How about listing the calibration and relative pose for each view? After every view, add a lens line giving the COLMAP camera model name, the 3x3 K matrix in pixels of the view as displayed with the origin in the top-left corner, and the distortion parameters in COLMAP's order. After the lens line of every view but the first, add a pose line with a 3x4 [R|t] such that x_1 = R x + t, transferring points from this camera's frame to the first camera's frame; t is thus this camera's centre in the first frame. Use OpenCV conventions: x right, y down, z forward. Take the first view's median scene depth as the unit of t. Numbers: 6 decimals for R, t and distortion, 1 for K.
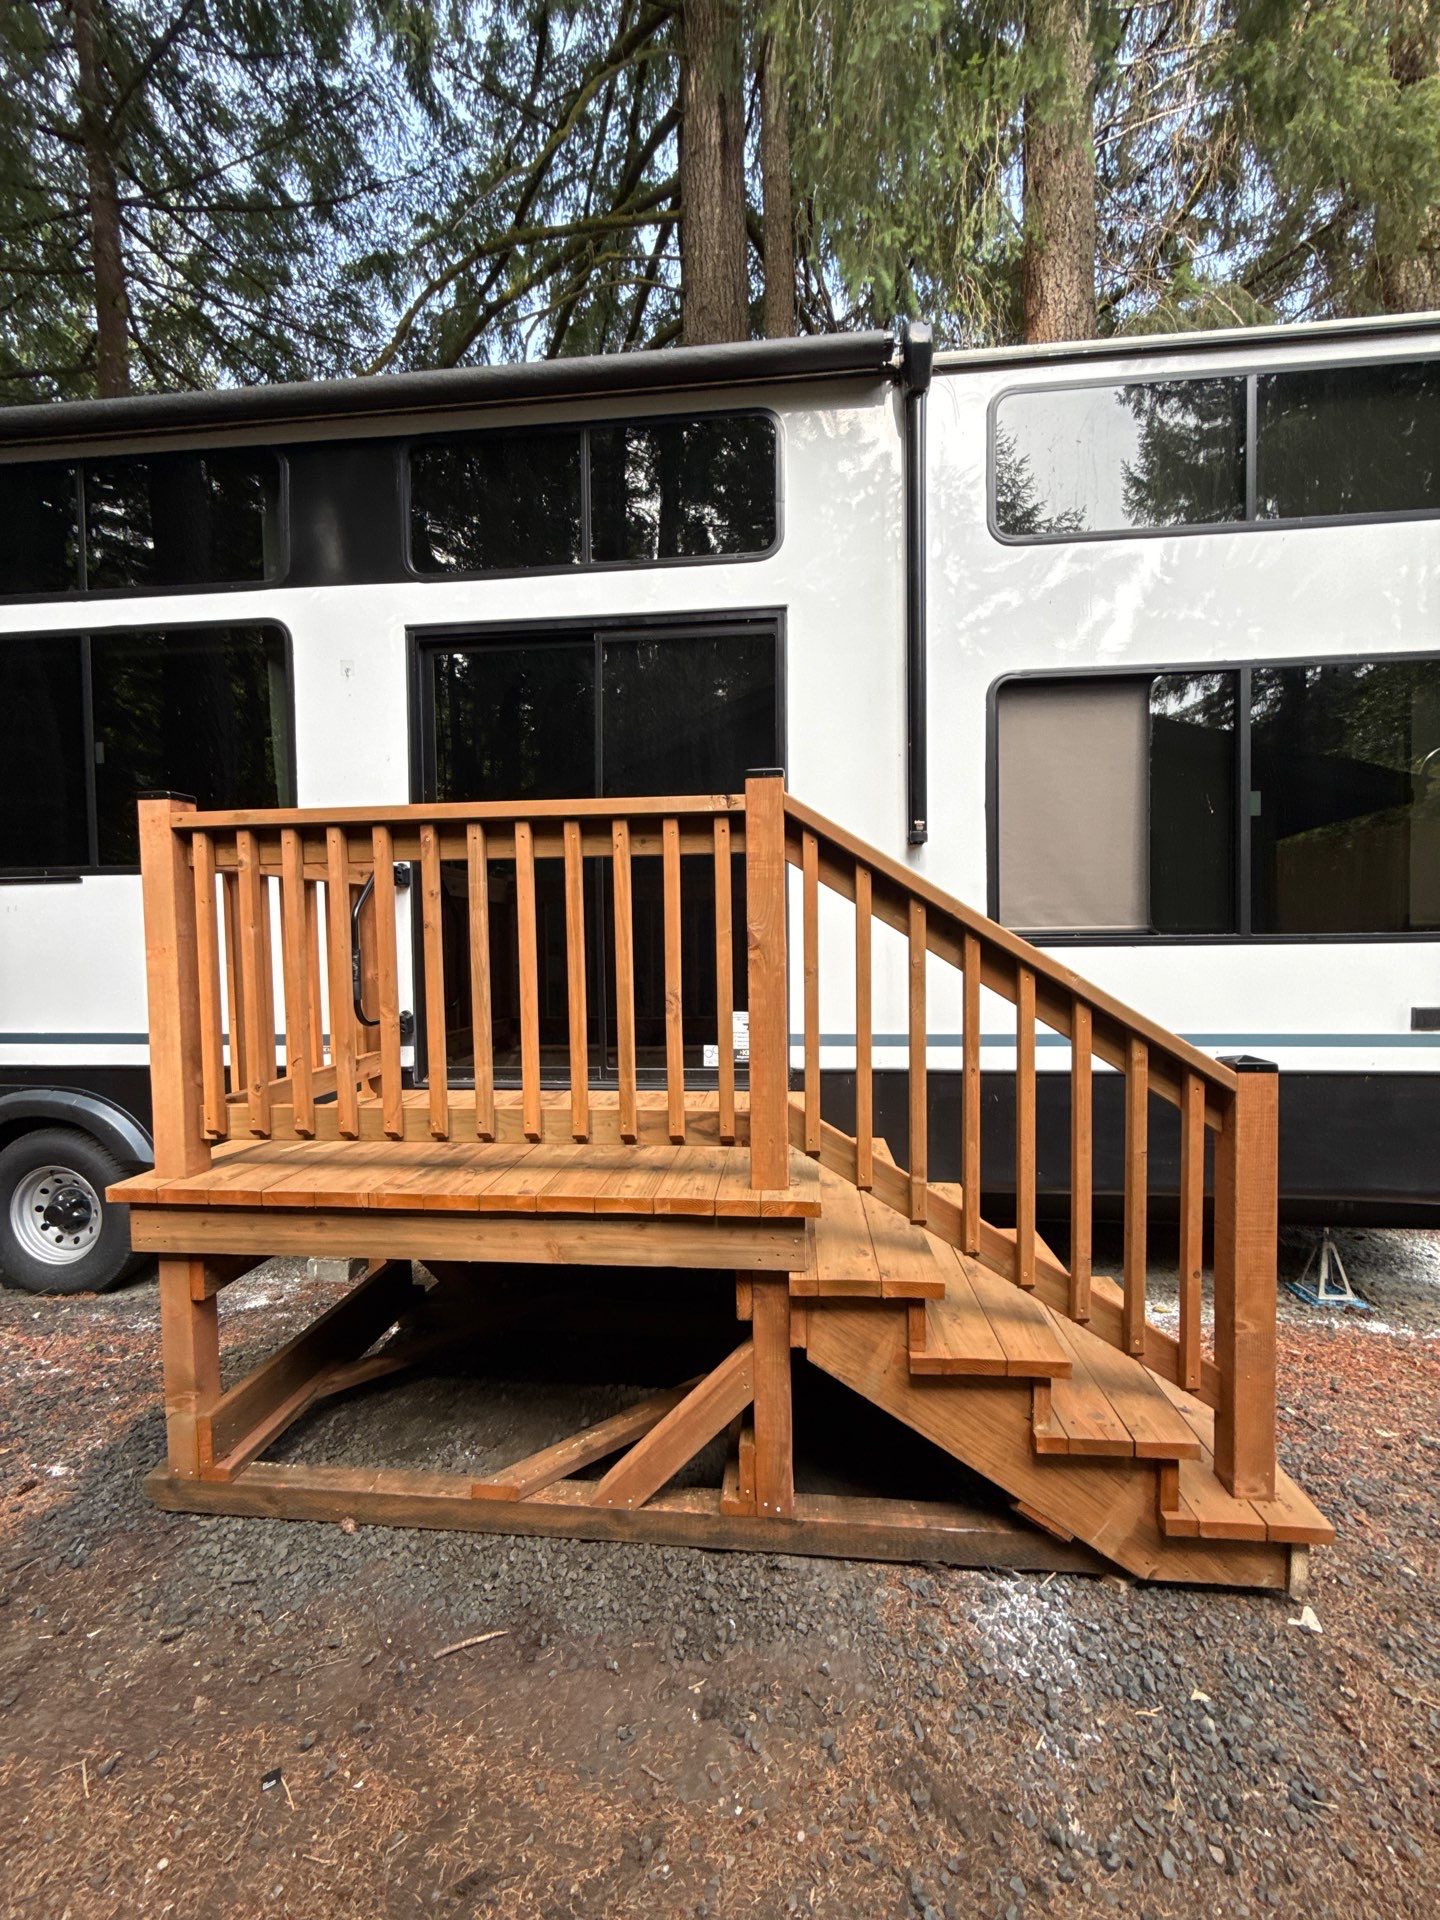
lens RADIAL K [[767.6, 0, 732.1], [0, 767.6, 960.8], [0, 0, 1]] dist [-0.002263, 0.000622]
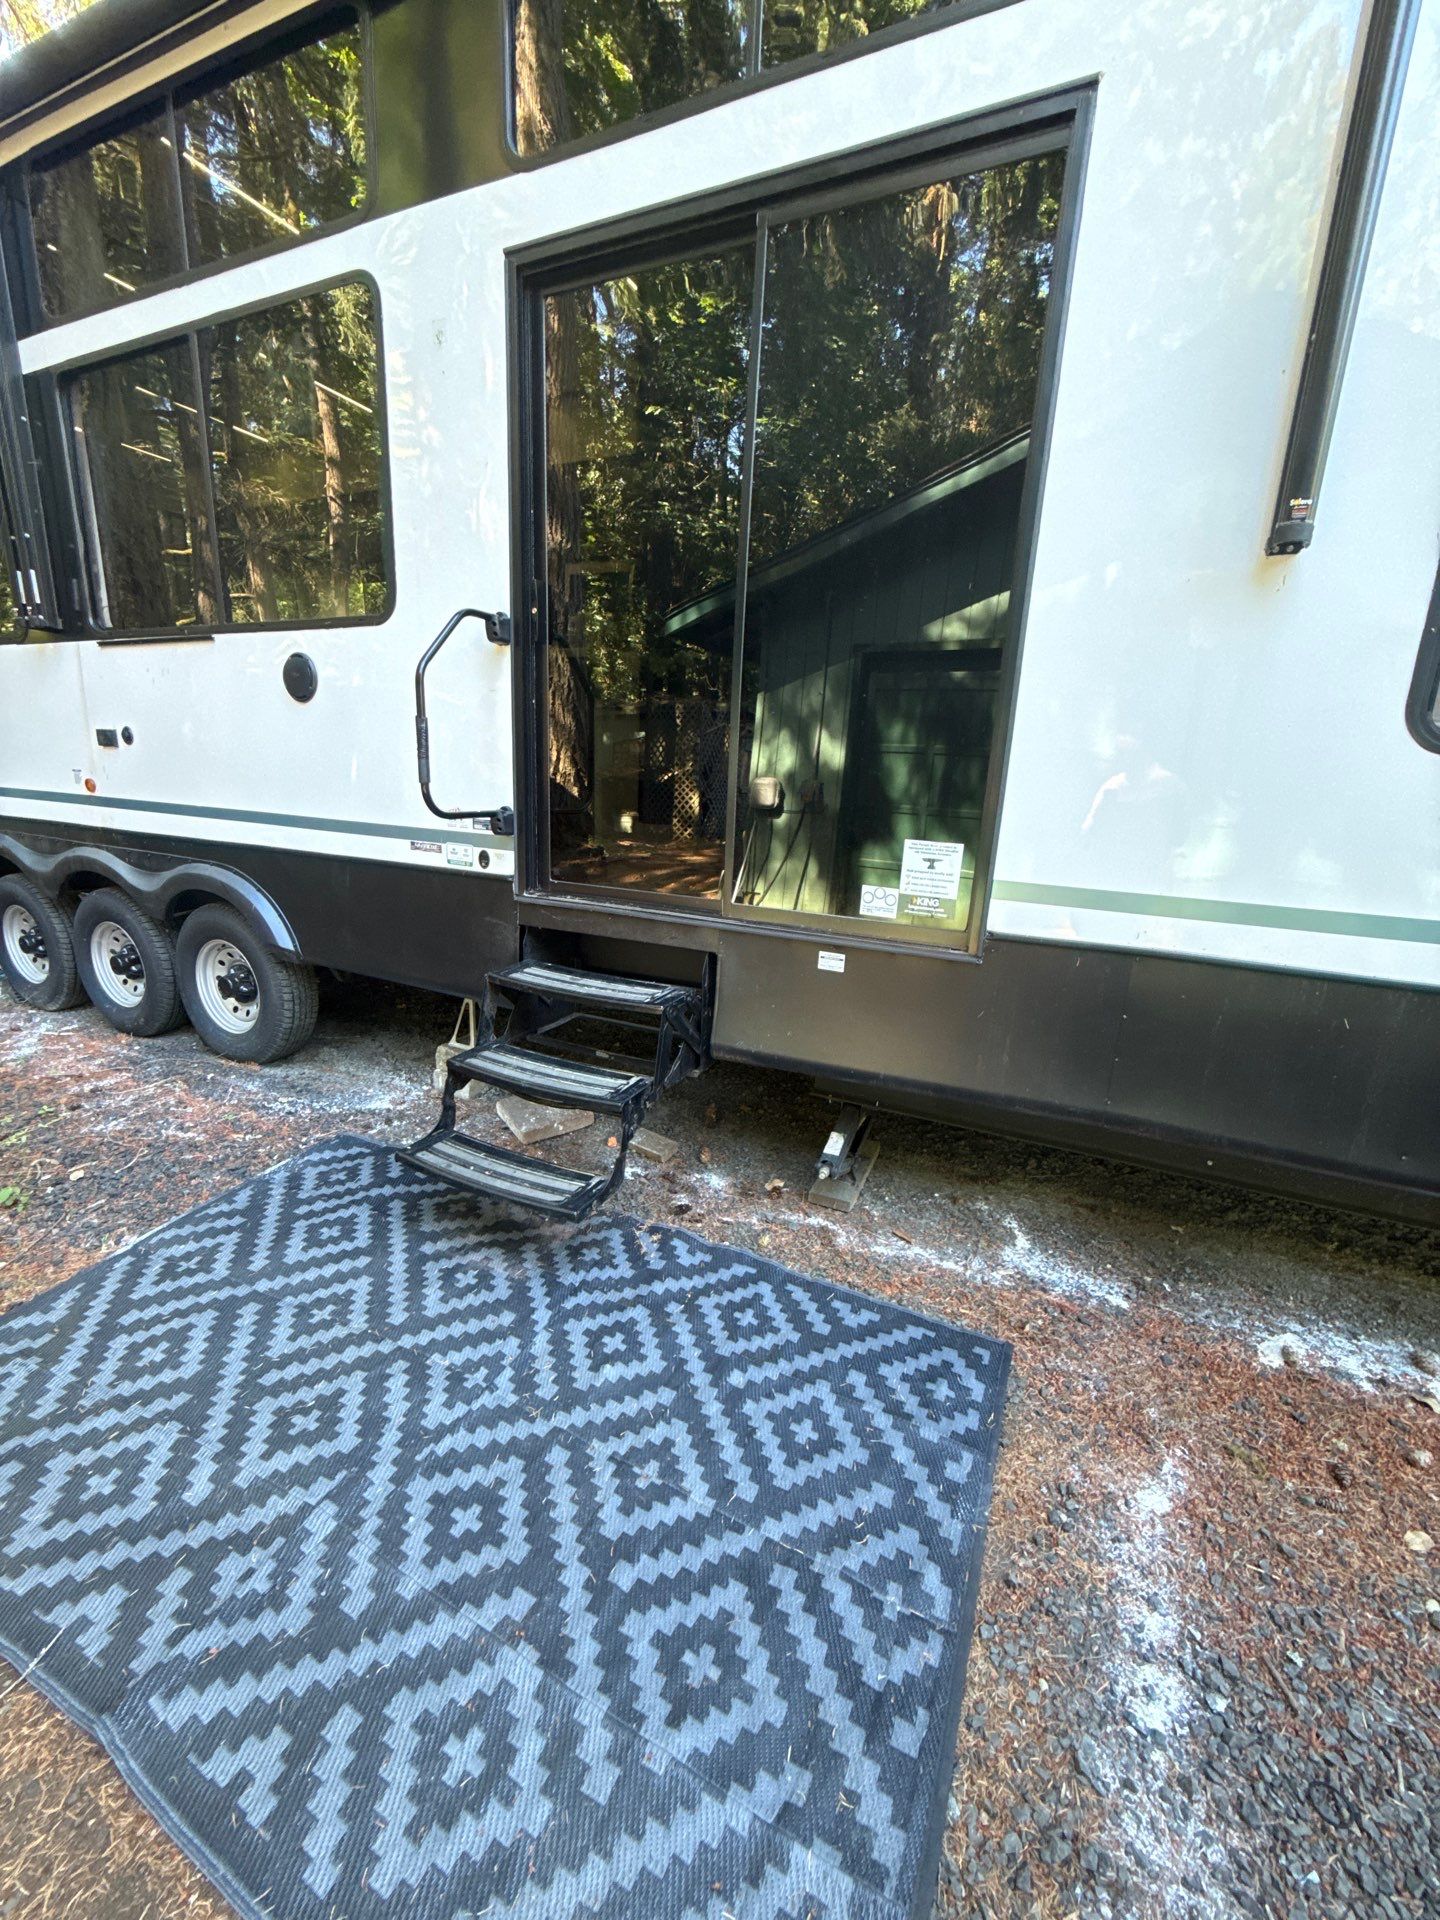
lens RADIAL K [[767.6, 0, 720.0], [0, 767.6, 967.4], [0, 0, 1]] dist [-0.002263, 0.000622]
pose [[0.942180, 0.134665, -0.306858, 0.066798], [-0.068666, 0.973855, 0.216546, 0.040803], [0.327996, -0.182955, 0.926794, 0.296769]]
